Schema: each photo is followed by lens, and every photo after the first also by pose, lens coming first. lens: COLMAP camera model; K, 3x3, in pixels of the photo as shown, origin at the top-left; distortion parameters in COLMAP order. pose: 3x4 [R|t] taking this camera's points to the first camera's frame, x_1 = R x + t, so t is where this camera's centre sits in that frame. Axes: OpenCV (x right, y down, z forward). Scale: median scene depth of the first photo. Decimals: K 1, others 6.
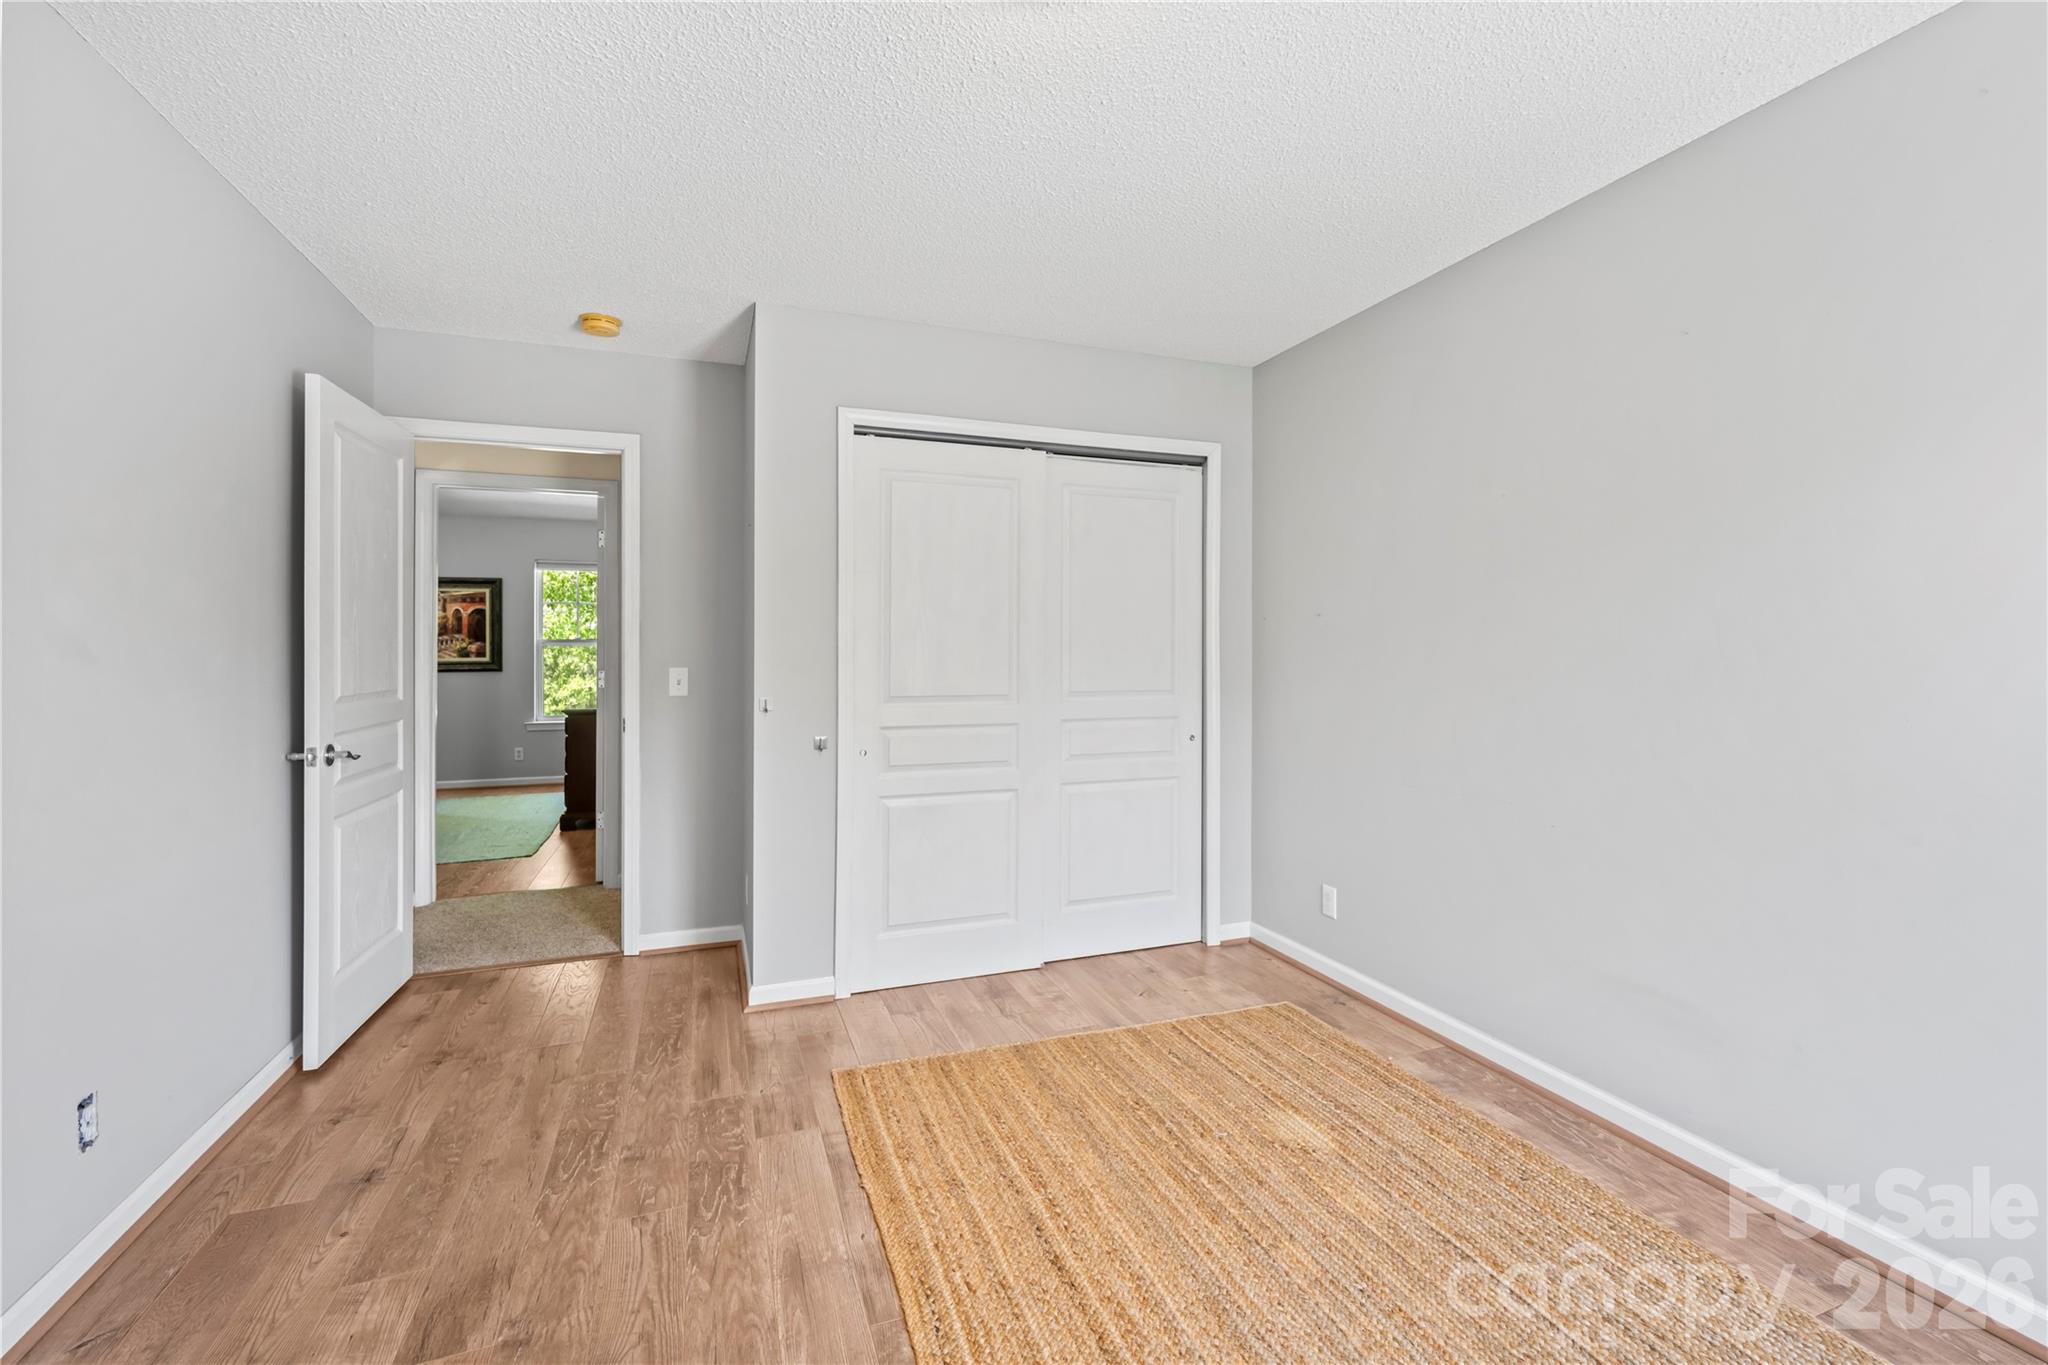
lens RADIAL K [[860.6, 0, 1038.3], [0, 860.6, 660.2], [0, 0, 1]] dist [-0.000669, 0.000293]
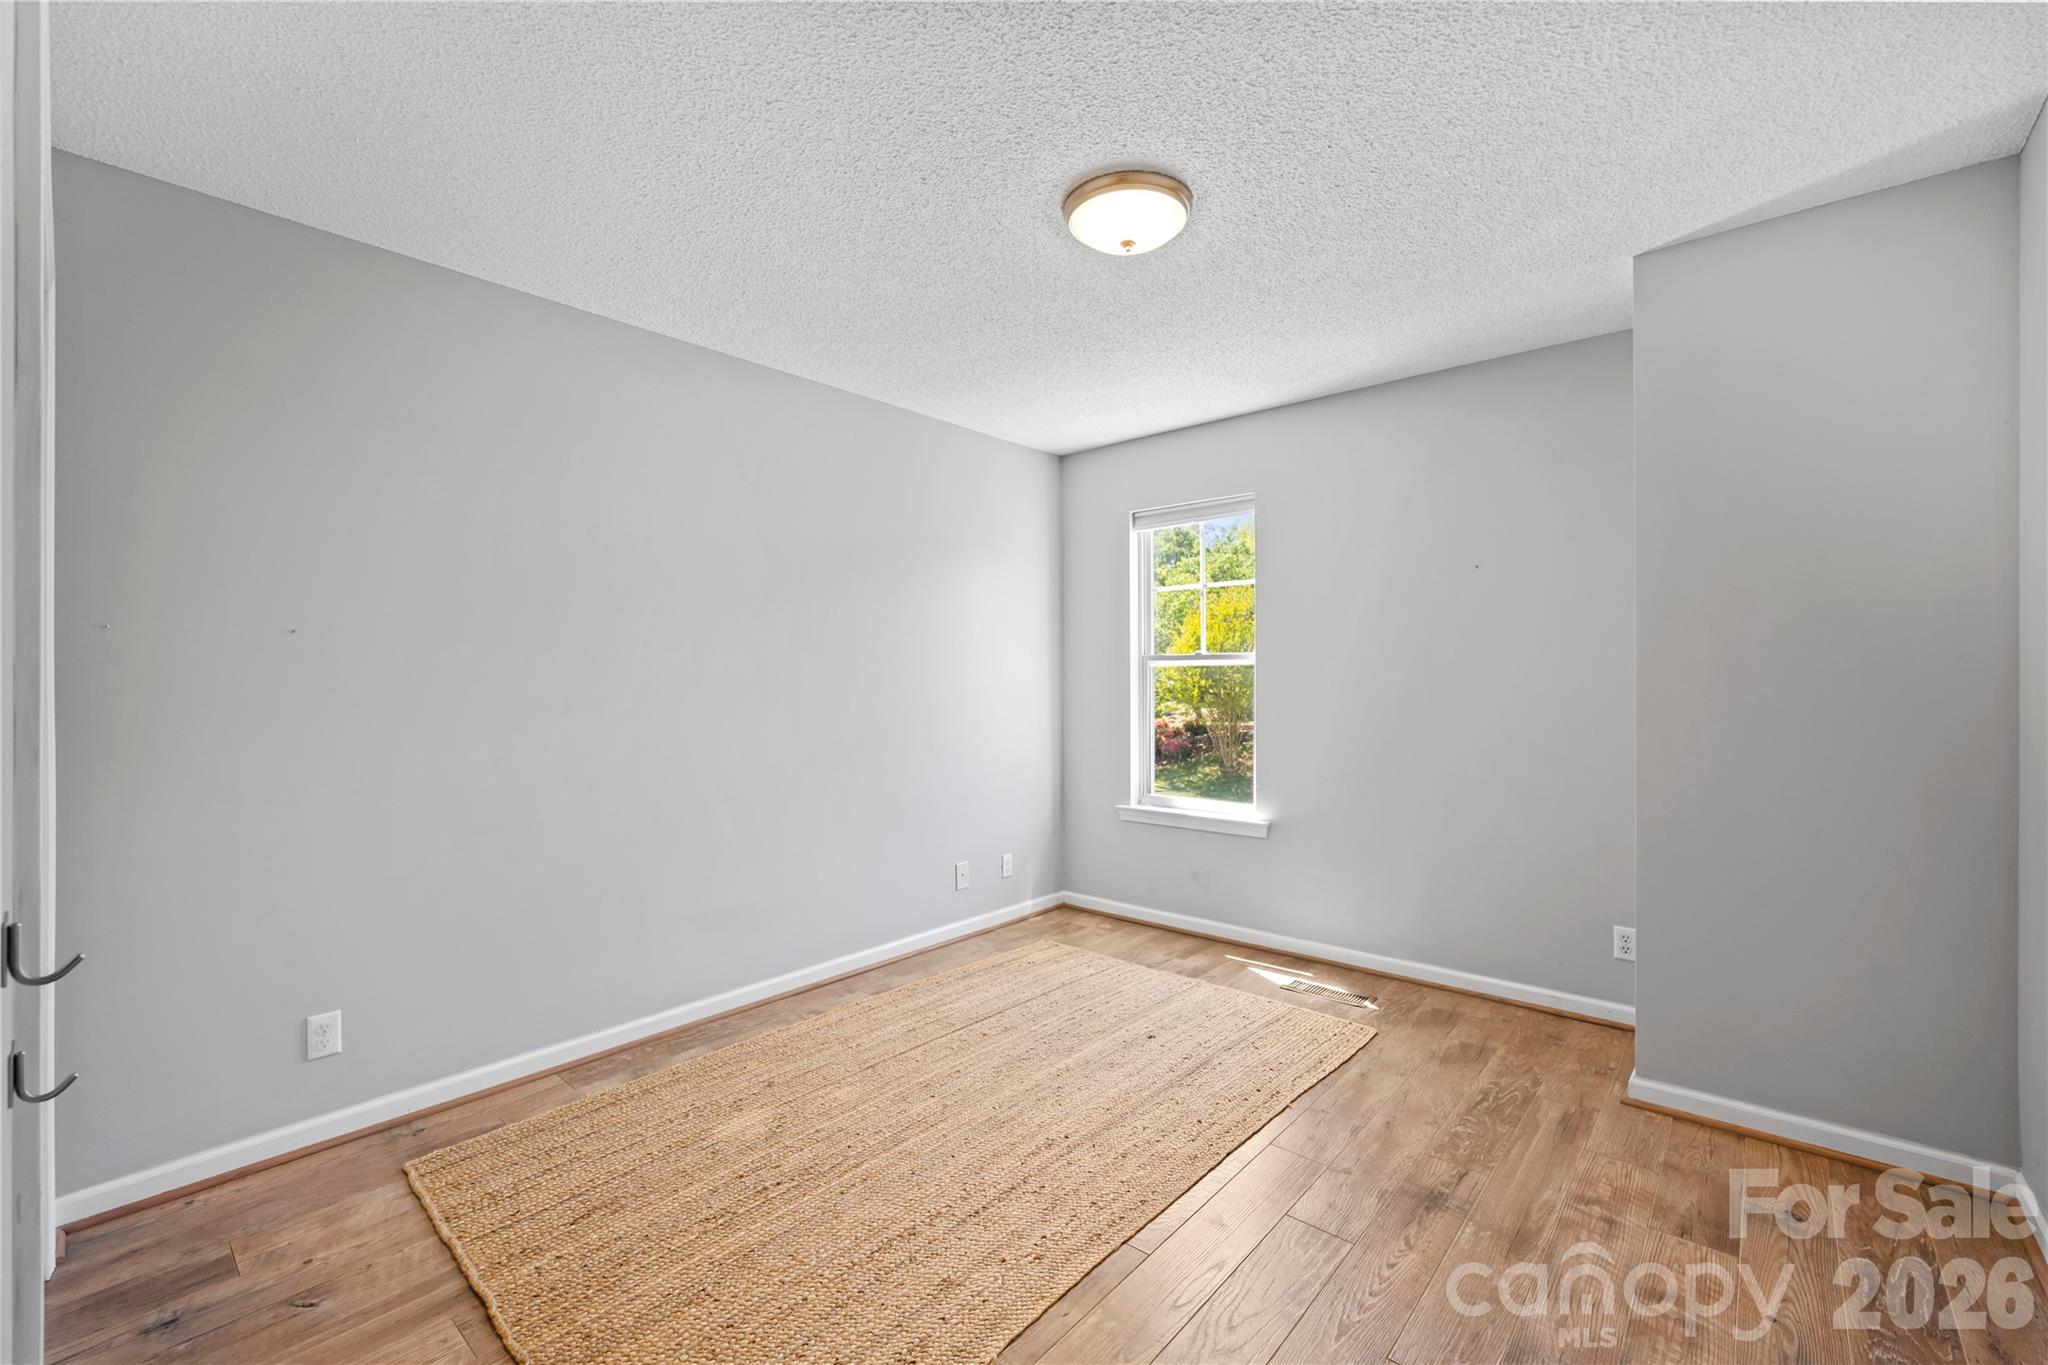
lens RADIAL K [[860.6, 0, 1034.4], [0, 860.6, 672.3], [0, 0, 1]] dist [-0.000669, 0.000293]
pose [[-0.467769, -0.001144, 0.883850, -0.682425], [0.002712, 0.999993, 0.002730, -0.026514], [-0.883846, 0.003674, -0.467763, 0.968790]]
